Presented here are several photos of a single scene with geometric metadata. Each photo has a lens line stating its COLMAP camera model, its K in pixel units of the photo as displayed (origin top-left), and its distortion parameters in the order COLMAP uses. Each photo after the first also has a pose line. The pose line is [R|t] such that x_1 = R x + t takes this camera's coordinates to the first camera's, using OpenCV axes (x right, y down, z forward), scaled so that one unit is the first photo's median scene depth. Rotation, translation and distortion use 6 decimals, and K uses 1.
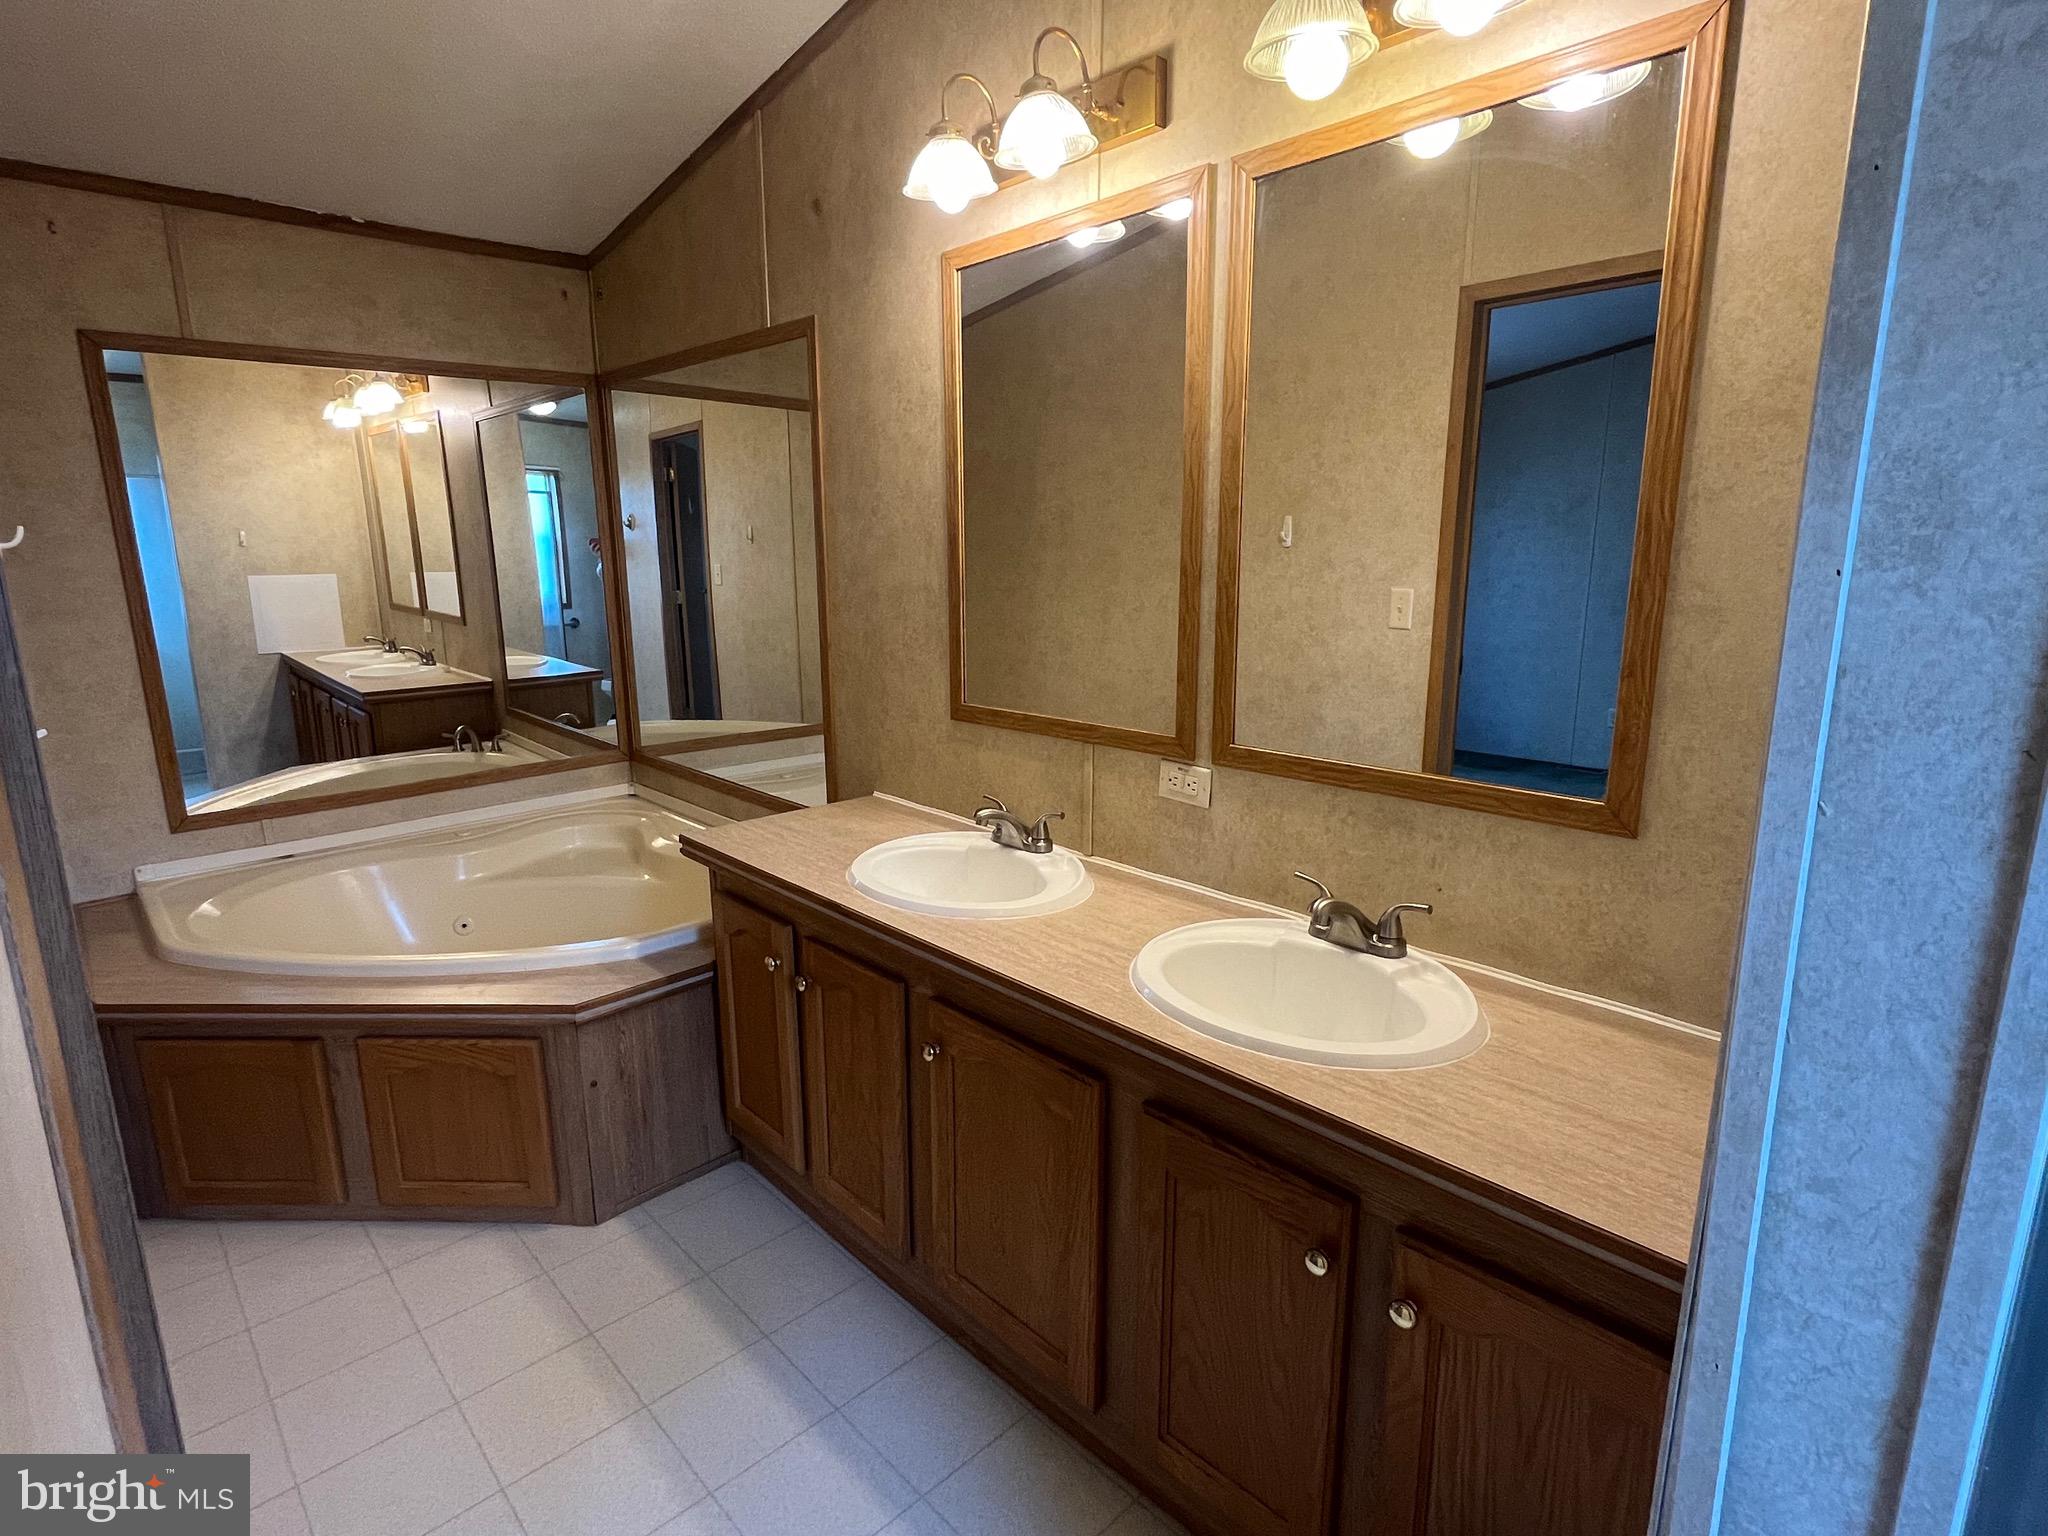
lens RADIAL K [[1049.0, 0, 1012.9], [0, 1049.0, 760.4], [0, 0, 1]] dist [0.000381, -0.001040]
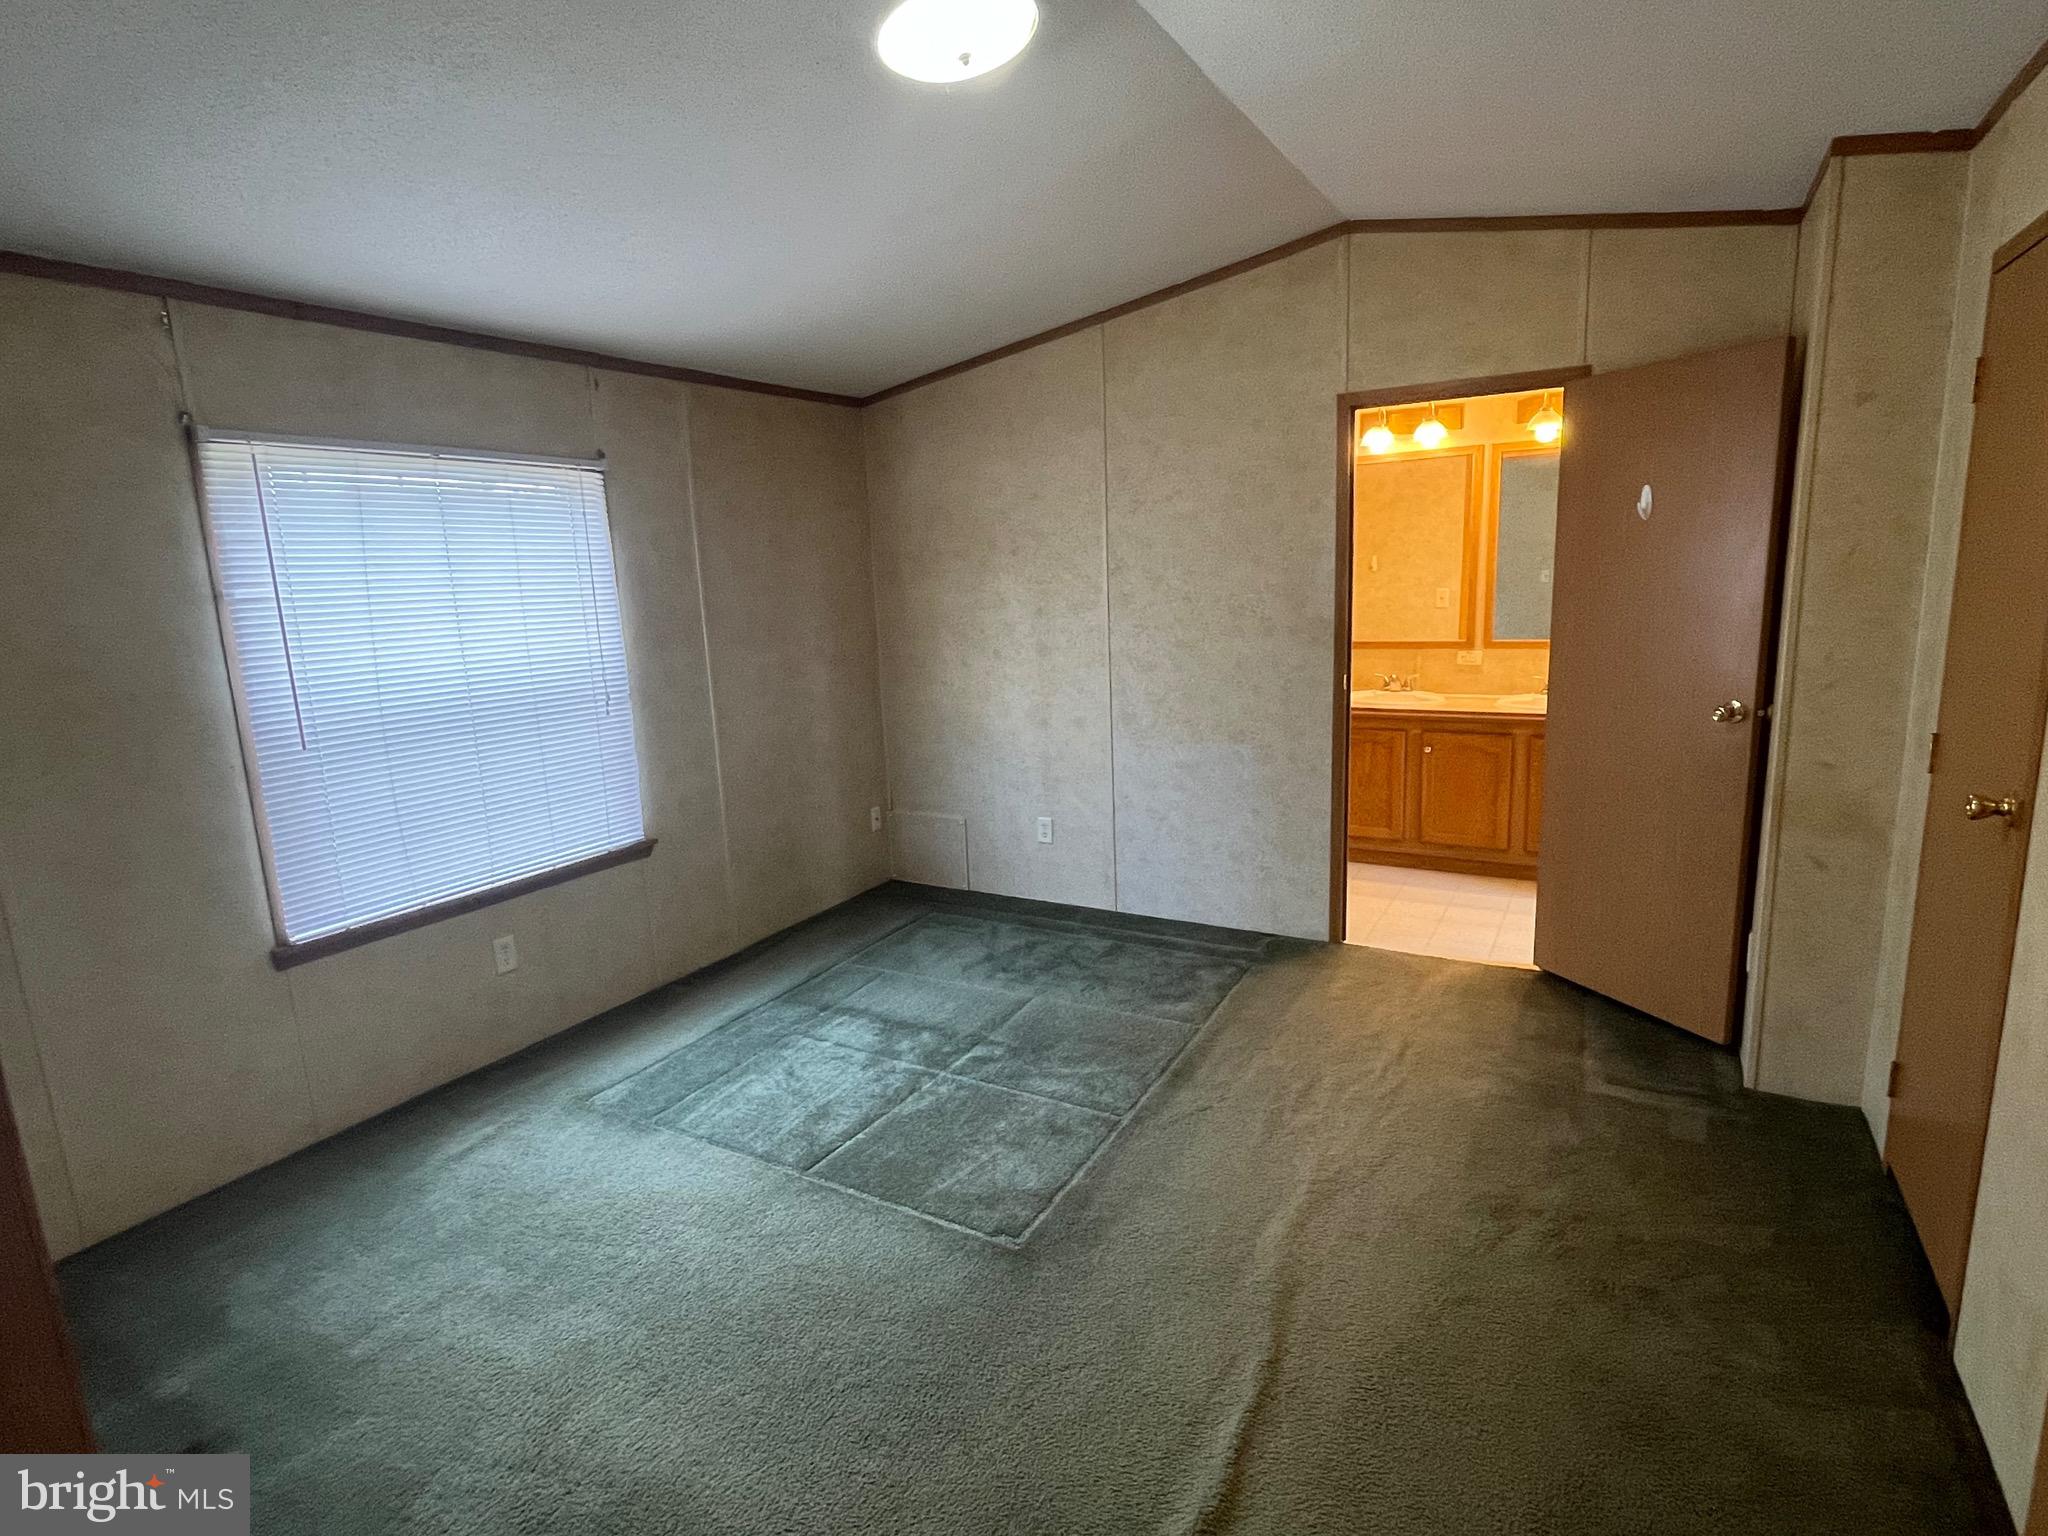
lens RADIAL K [[1049.0, 0, 1012.9], [0, 1049.0, 760.4], [0, 0, 1]] dist [0.000381, -0.001040]
pose [[0.957883, -0.086917, 0.273688, -2.028784], [0.095250, 0.995303, -0.017280, 0.259401], [-0.270901, 0.042621, 0.961663, -1.507269]]
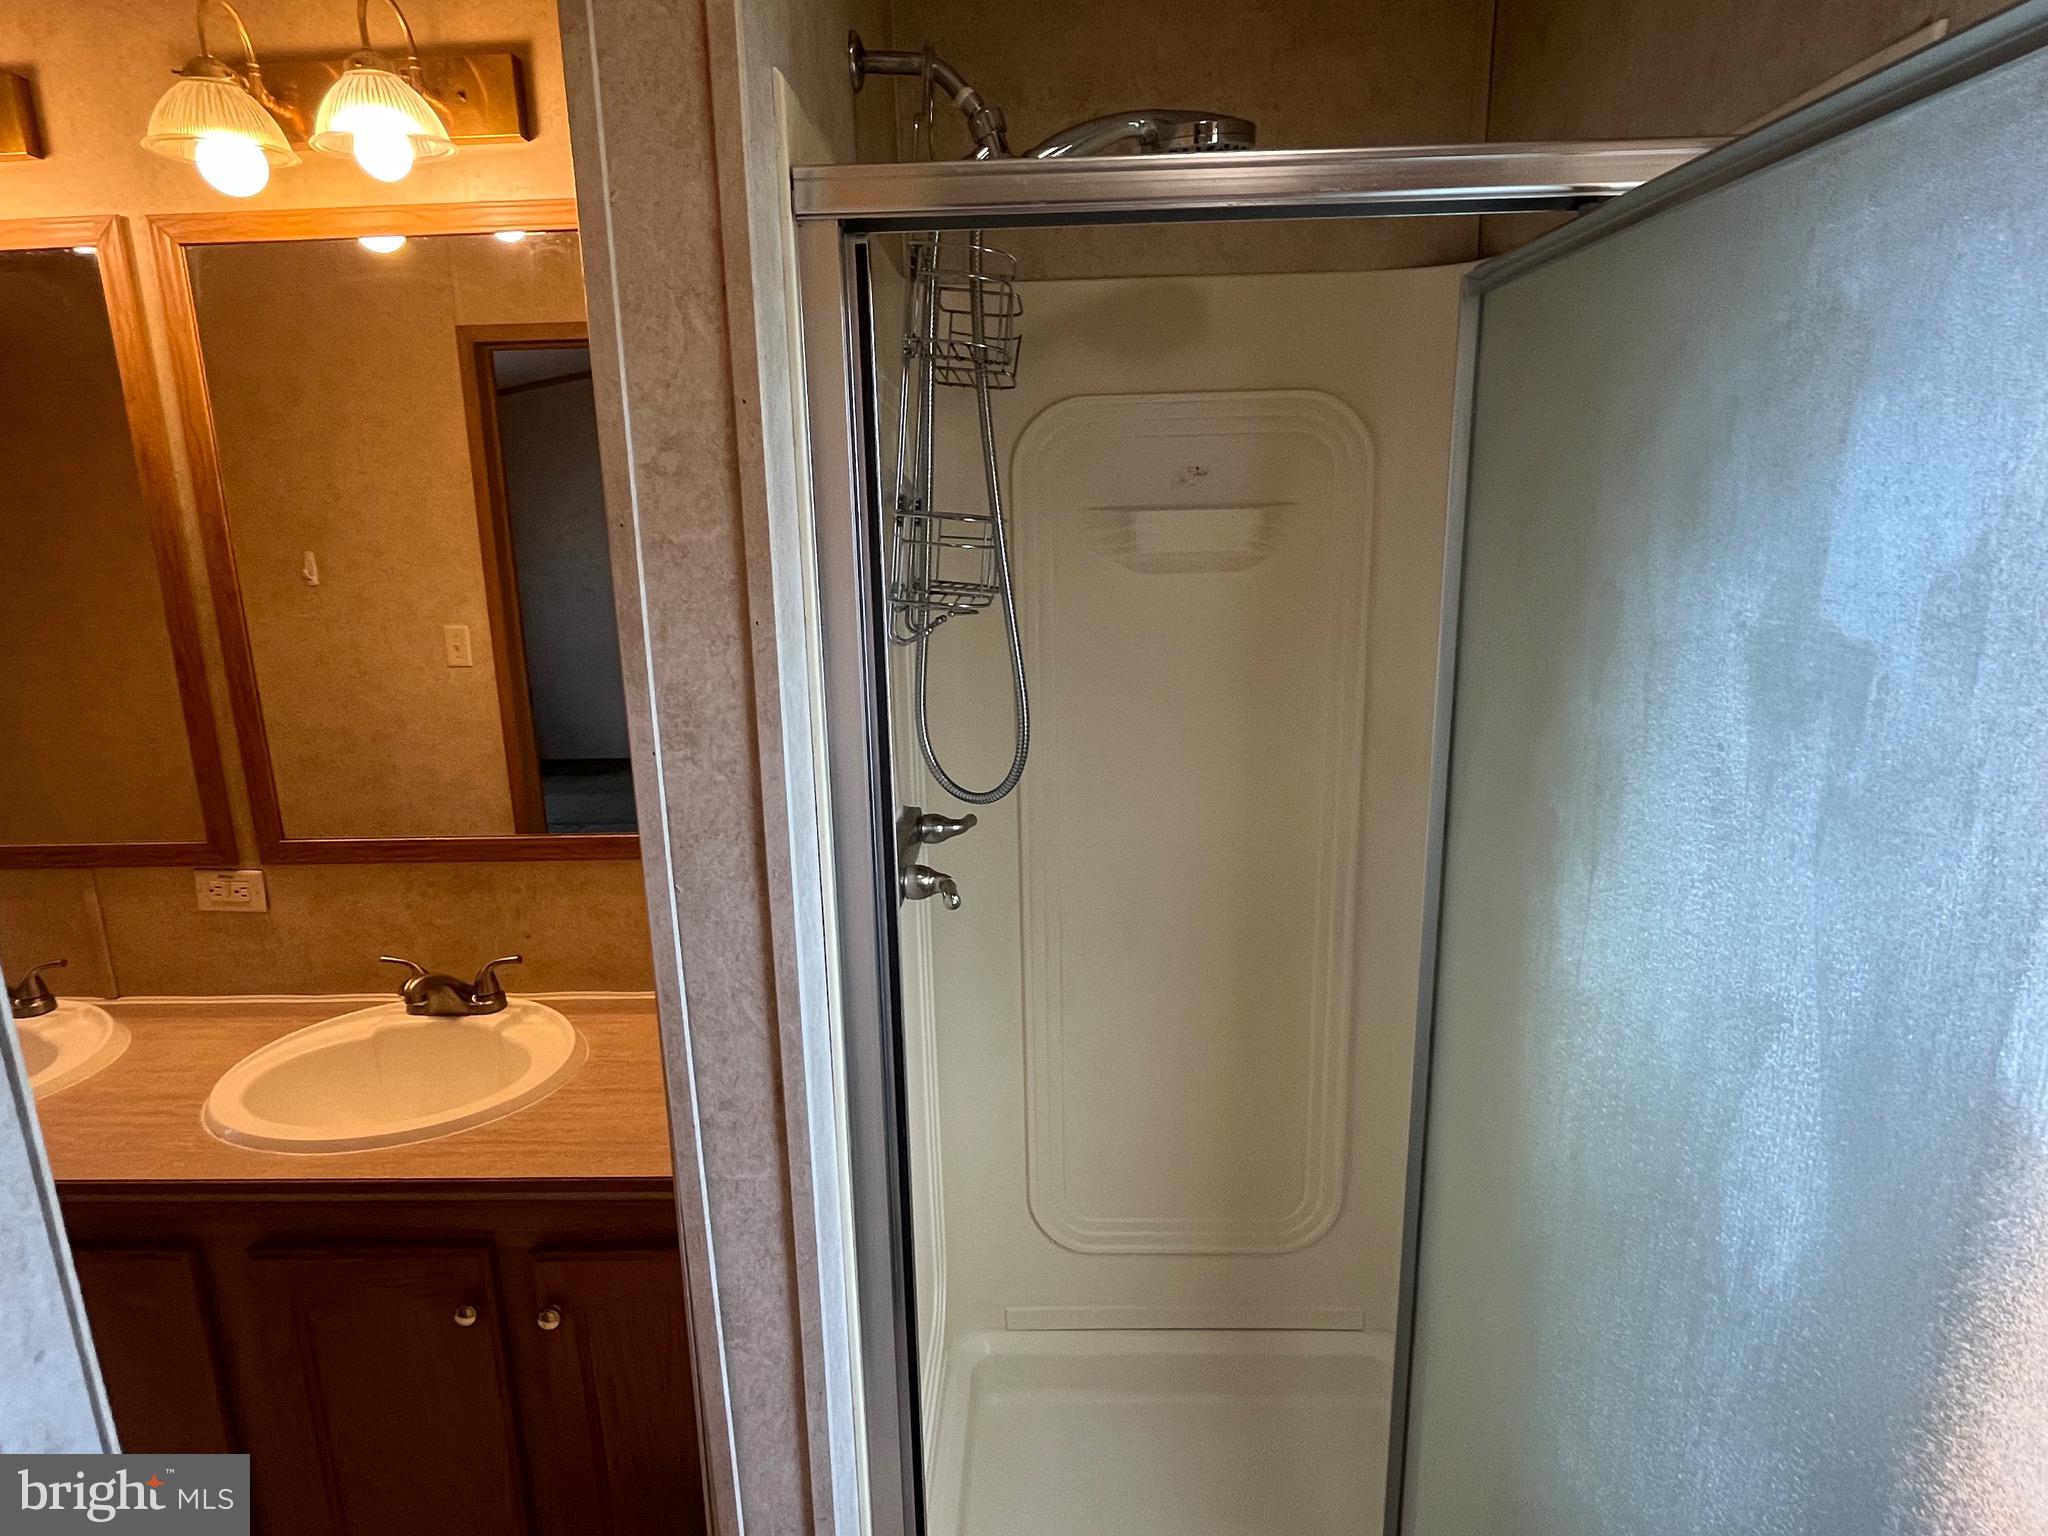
lens RADIAL K [[1114.7, 0, 1017.0], [0, 1114.7, 762.2], [0, 0, 1]] dist [-0.001544, -0.000739]
pose [[0.699062, -0.165543, 0.695635, -0.013379], [0.160516, 0.984335, 0.072939, -0.056059], [-0.696813, 0.060671, 0.714683, -0.187360]]
